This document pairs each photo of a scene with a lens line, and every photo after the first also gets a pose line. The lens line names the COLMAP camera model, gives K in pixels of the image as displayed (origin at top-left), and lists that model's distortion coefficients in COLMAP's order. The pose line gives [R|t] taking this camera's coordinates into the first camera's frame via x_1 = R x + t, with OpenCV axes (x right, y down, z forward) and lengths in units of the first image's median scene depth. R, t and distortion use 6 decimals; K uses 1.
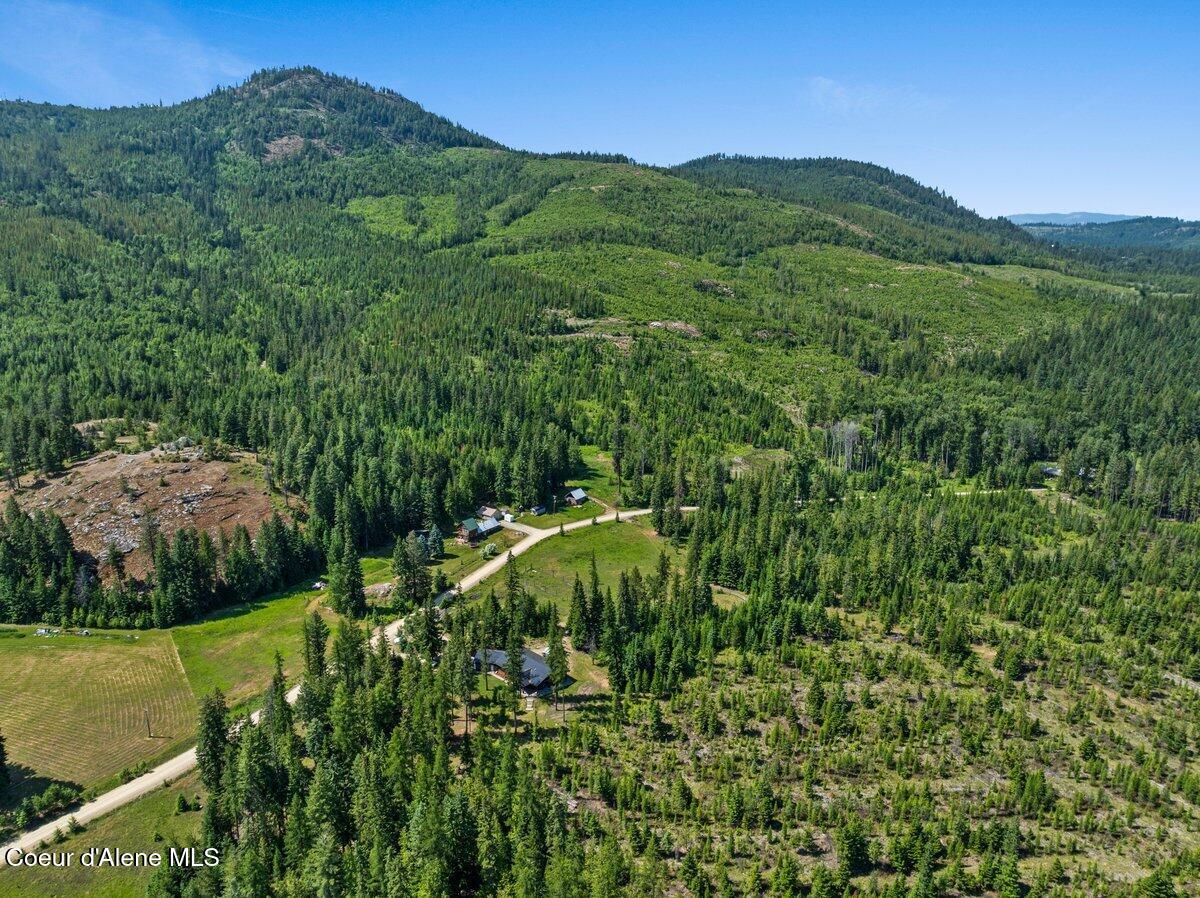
lens RADIAL K [[849.5, 0, 601.6], [0, 849.5, 447.0], [0, 0, 1]] dist [-0.047950, 0.008288]
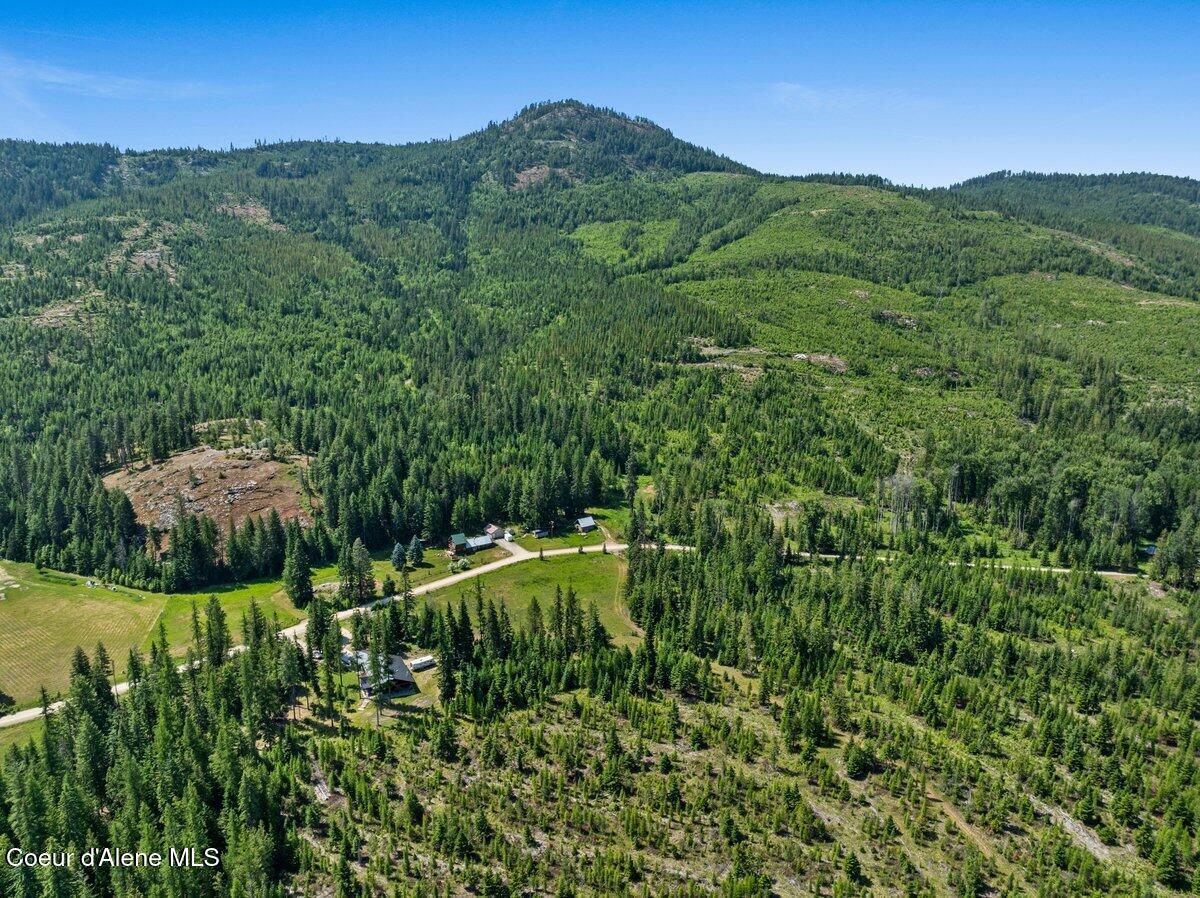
lens RADIAL K [[849.5, 0, 596.7], [0, 849.5, 450.5], [0, 0, 1]] dist [-0.047950, 0.008288]
pose [[0.939434, 0.078016, -0.333732, 0.127199], [-0.083743, 0.996483, -0.002785, -0.011571], [0.332341, 0.030564, 0.942664, 0.012277]]
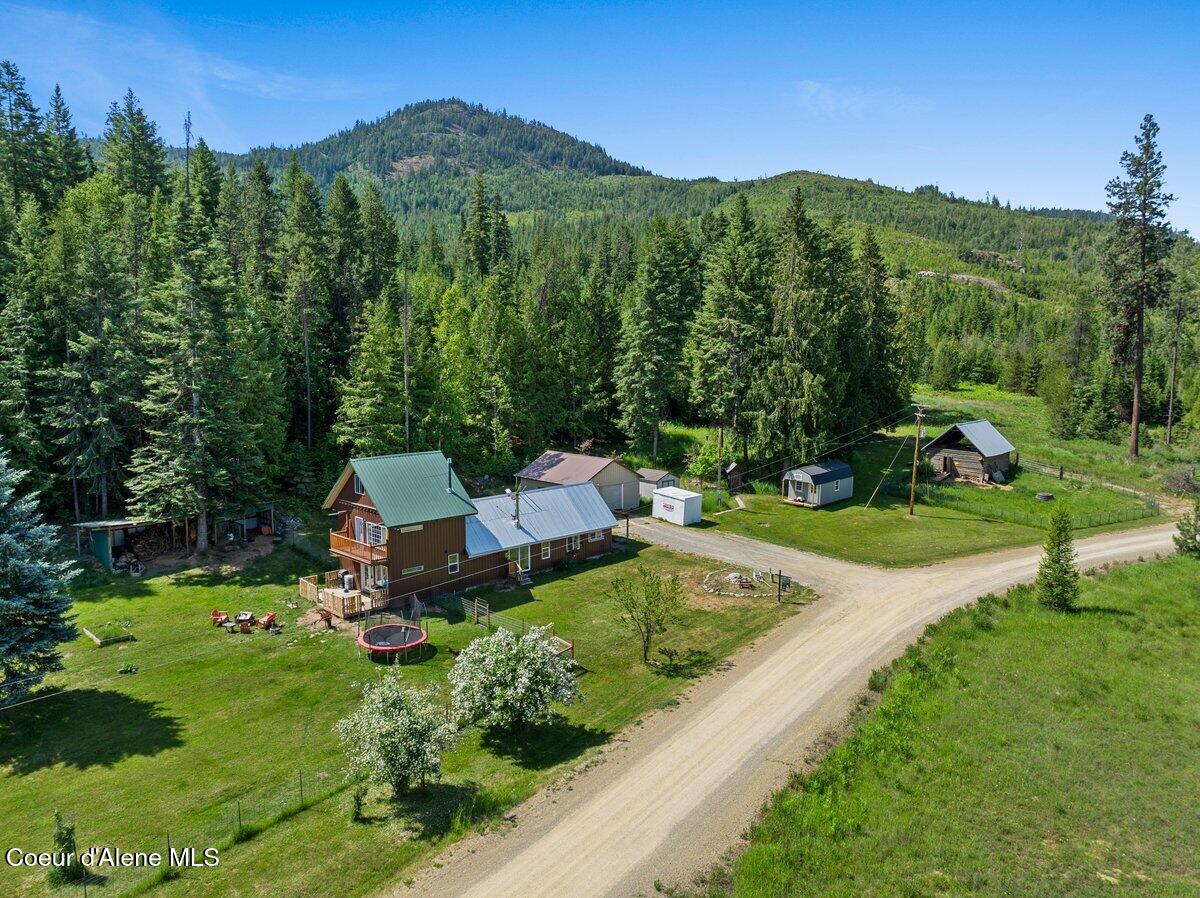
lens RADIAL K [[849.5, 0, 602.7], [0, 849.5, 449.5], [0, 0, 1]] dist [-0.047950, 0.008288]
pose [[0.983772, 0.021455, -0.178137, -0.034469], [-0.042772, 0.992245, -0.116706, 0.035045], [0.174252, 0.122431, 0.977060, 0.304068]]
